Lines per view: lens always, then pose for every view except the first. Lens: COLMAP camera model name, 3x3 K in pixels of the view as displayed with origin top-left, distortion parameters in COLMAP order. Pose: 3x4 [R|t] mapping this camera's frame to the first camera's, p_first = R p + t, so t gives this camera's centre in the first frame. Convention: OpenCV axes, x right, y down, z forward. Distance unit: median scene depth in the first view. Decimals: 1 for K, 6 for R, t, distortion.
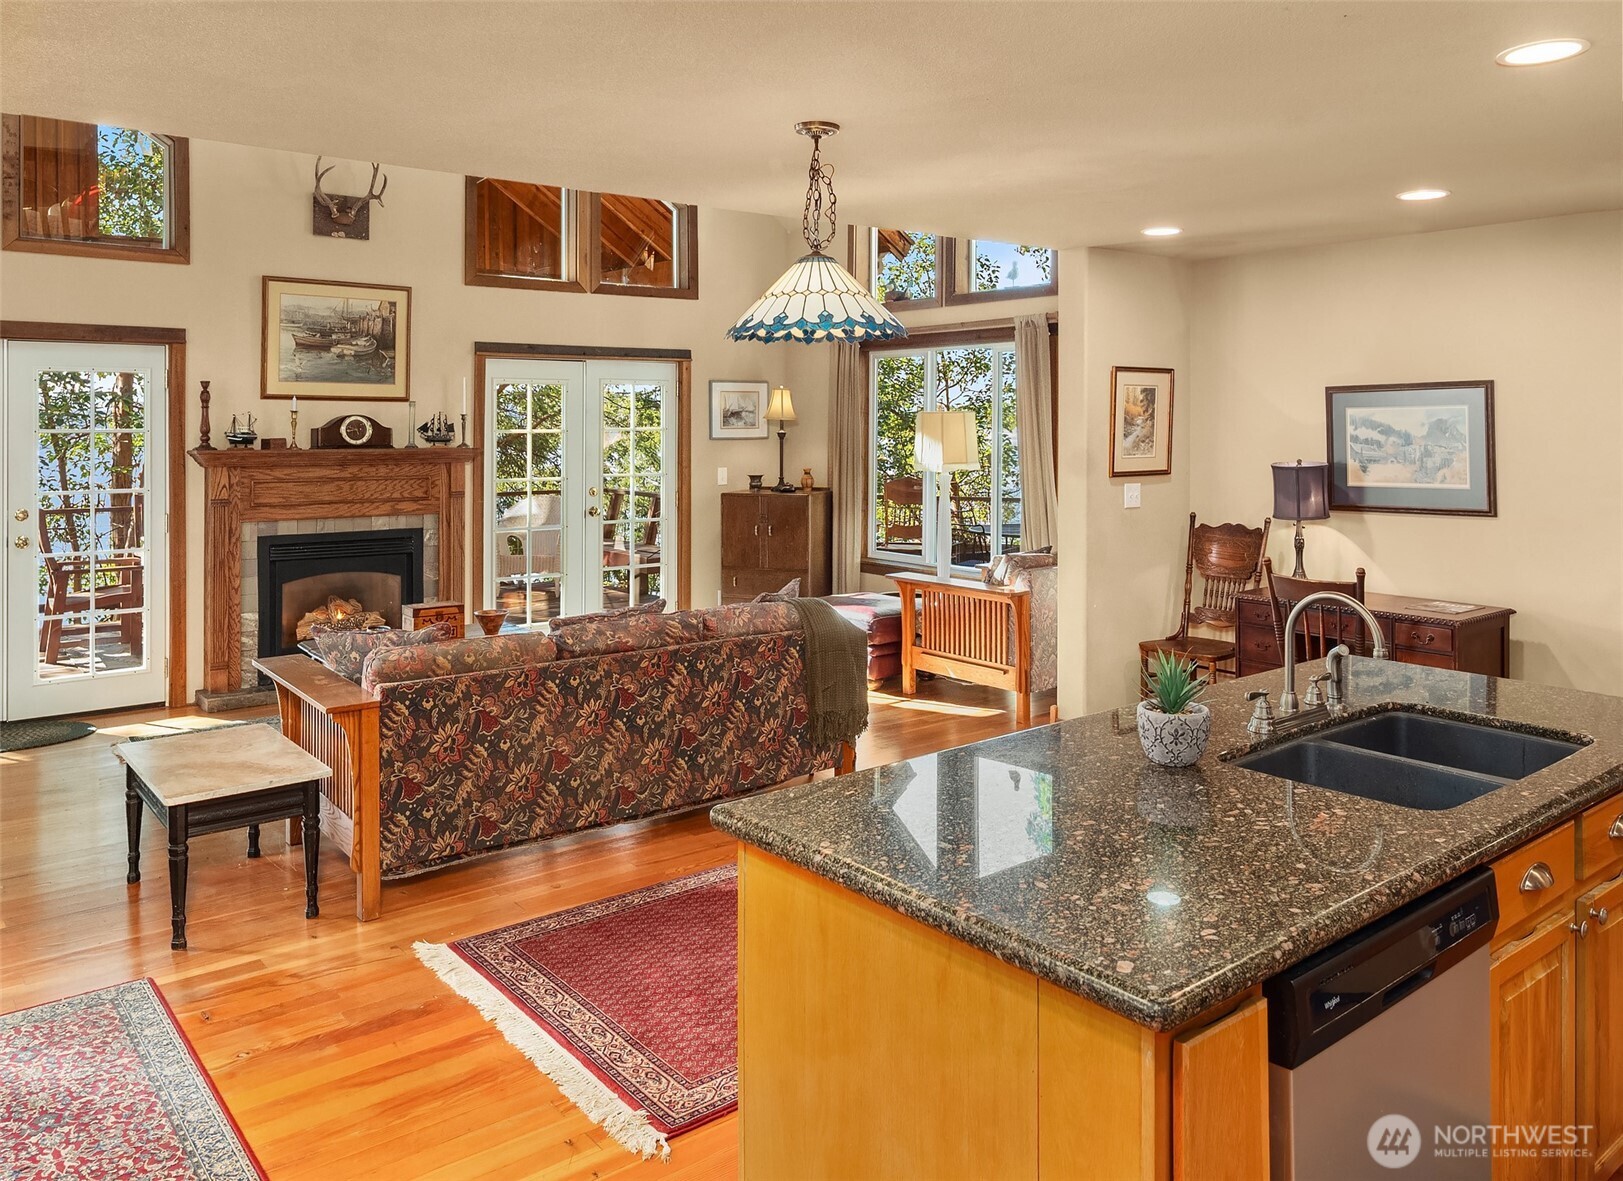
lens RADIAL K [[1161.7, 0, 807.5], [0, 1161.7, 425.5], [0, 0, 1]] dist [0.007938, 0.002393]
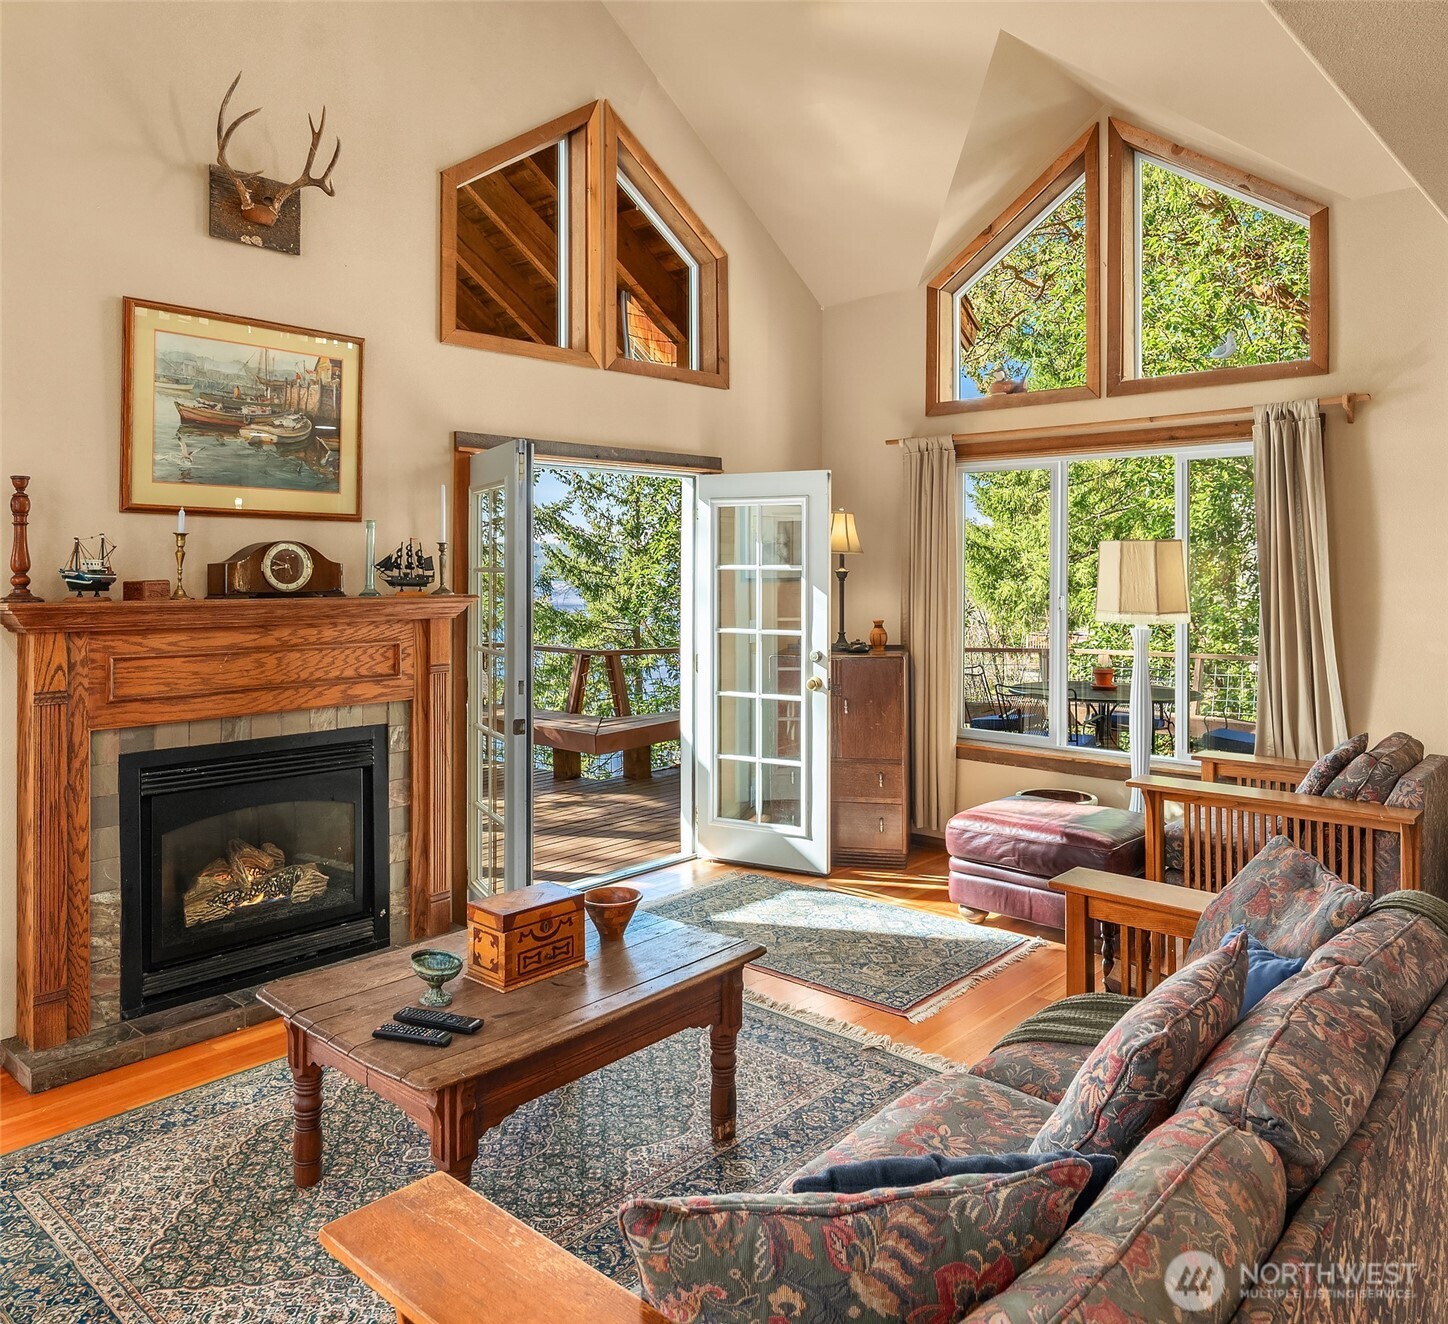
lens RADIAL K [[1083.4, 0, 730.8], [0, 1083.4, 568.4], [0, 0, 1]] dist [0.005349, 0.004343]
pose [[0.986295, -0.002715, 0.164968, -0.251222], [0.003076, 0.999993, -0.001933, 0.006568], [-0.164961, 0.002414, 0.986297, 0.406578]]
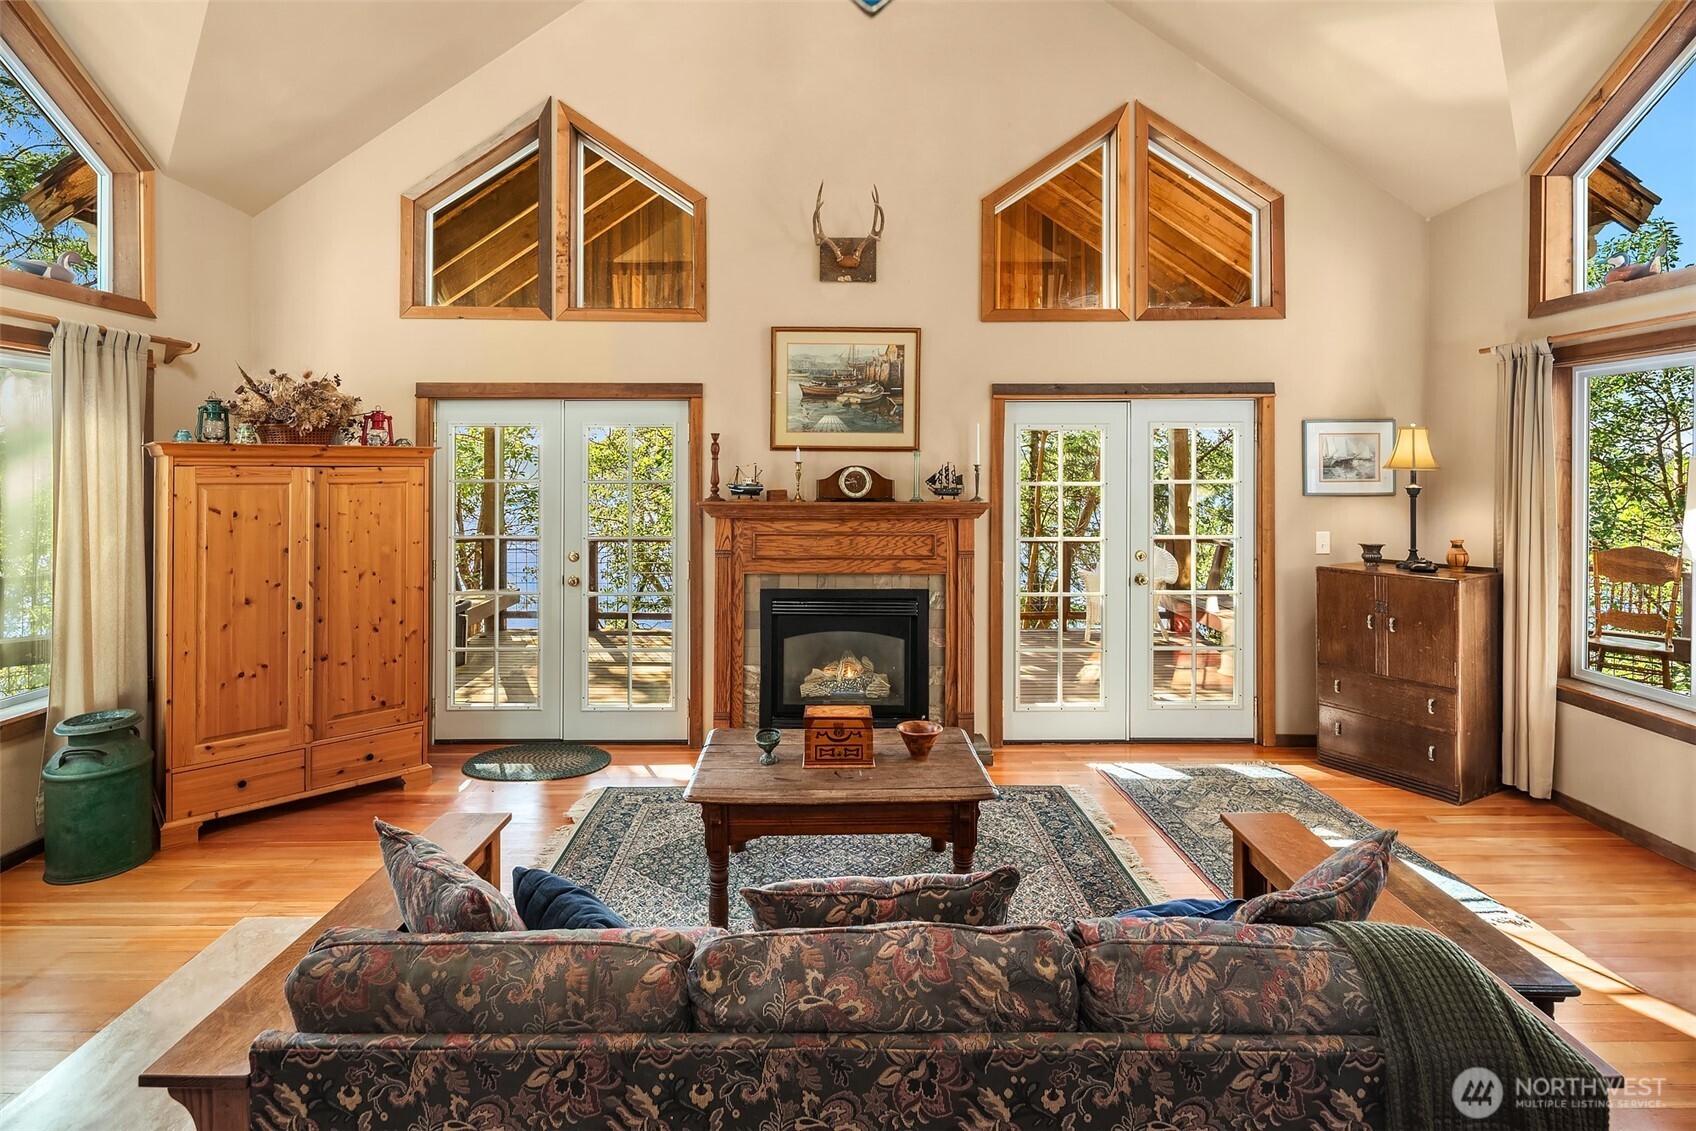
lens RADIAL K [[826.5, 0, 848.4], [0, 826.5, 468.7], [0, 0, 1]] dist [0.004887, -0.003279]
pose [[0.793833, -0.001653, -0.608133, 0.014881], [-0.001349, 0.999989, -0.004478, -0.003867], [0.608134, 0.004376, 0.793823, 0.457543]]
